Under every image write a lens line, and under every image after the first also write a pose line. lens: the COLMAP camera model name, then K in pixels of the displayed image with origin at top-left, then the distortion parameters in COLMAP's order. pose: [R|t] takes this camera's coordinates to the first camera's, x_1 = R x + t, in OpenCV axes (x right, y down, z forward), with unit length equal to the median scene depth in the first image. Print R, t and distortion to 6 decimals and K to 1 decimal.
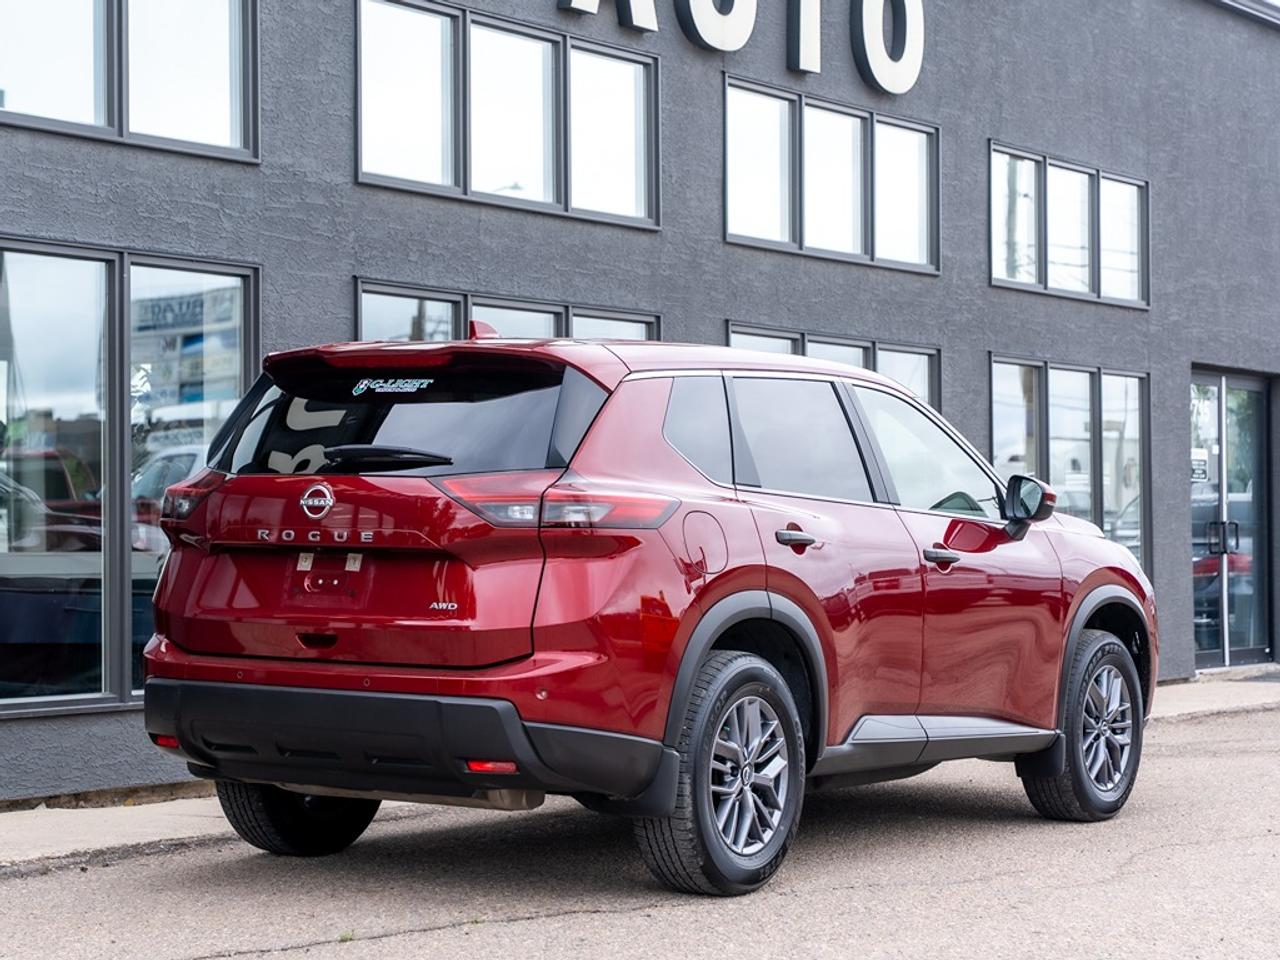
lens RADIAL K [[2158.7, 0, 640.4], [0, 2158.7, 486.6], [0, 0, 1]] dist [-0.019654, 0.000000]
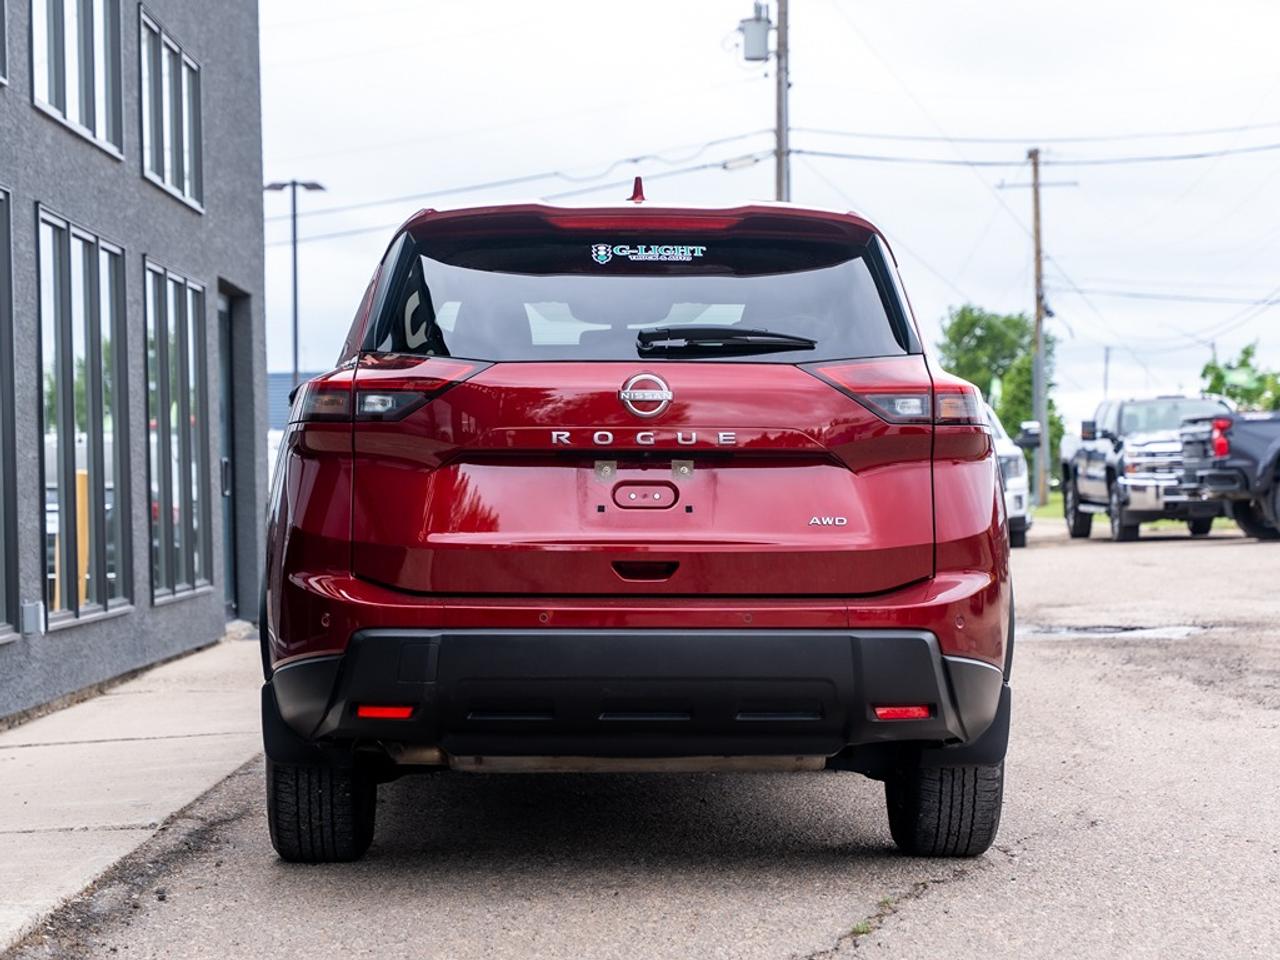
lens RADIAL K [[2566.8, 0, 640.2], [0, 2566.8, 473.5], [0, 0, 1]] dist [0.113017, 0.000000]
pose [[0.885529, -0.012783, 0.464408, -0.357290], [0.003065, 0.999760, 0.021674, 0.009265], [-0.464574, -0.017770, 0.885356, 0.098806]]
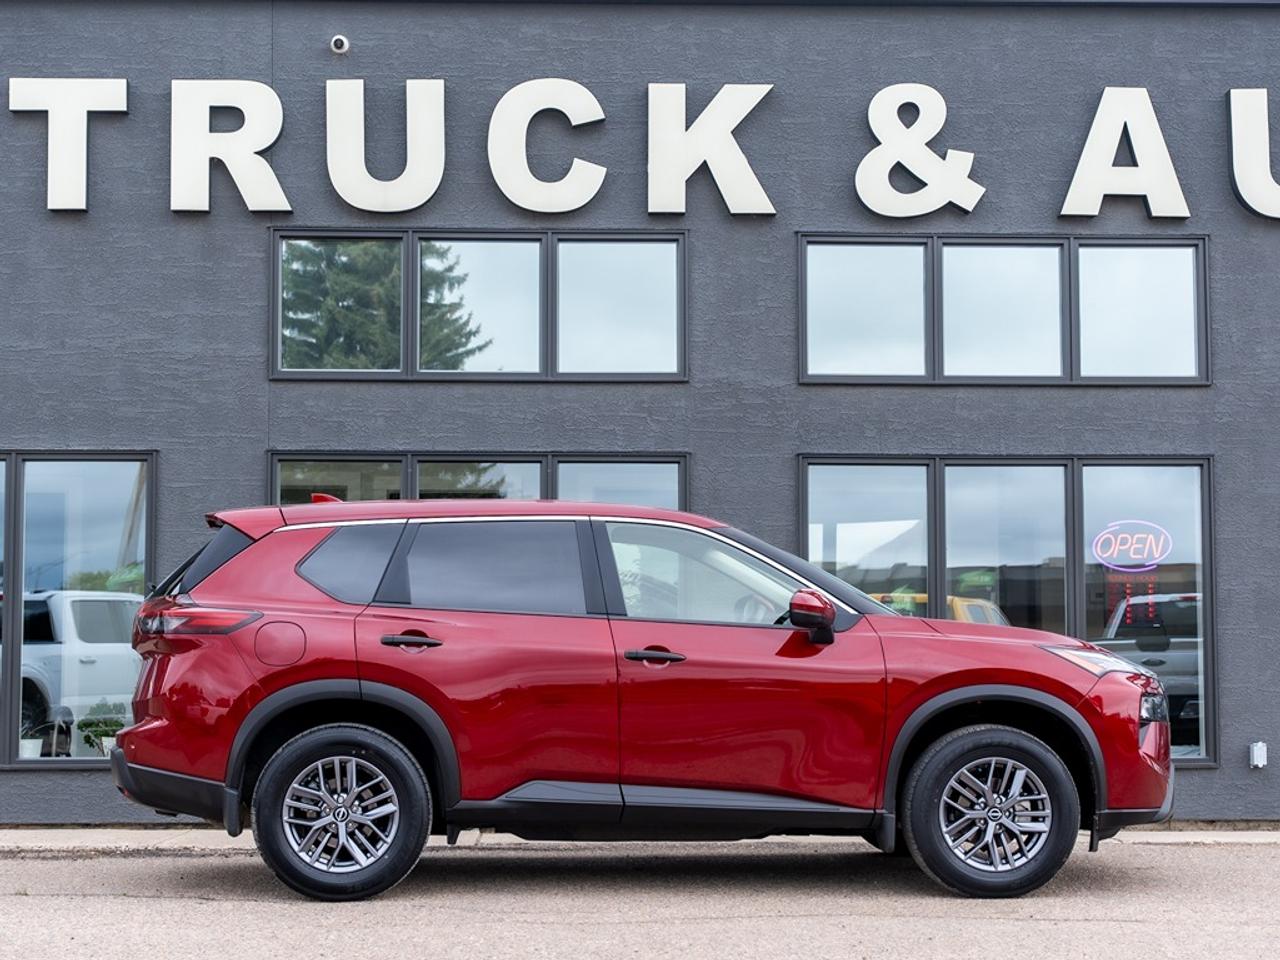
lens RADIAL K [[1669.8, 0, 640.6], [0, 1669.8, 481.4], [0, 0, 1]] dist [0.008840, 0.000000]
pose [[0.748438, -0.075513, -0.658892, 0.583501], [0.019401, 0.995564, -0.092060, 0.015572], [0.662921, 0.056118, 0.746583, 0.206126]]
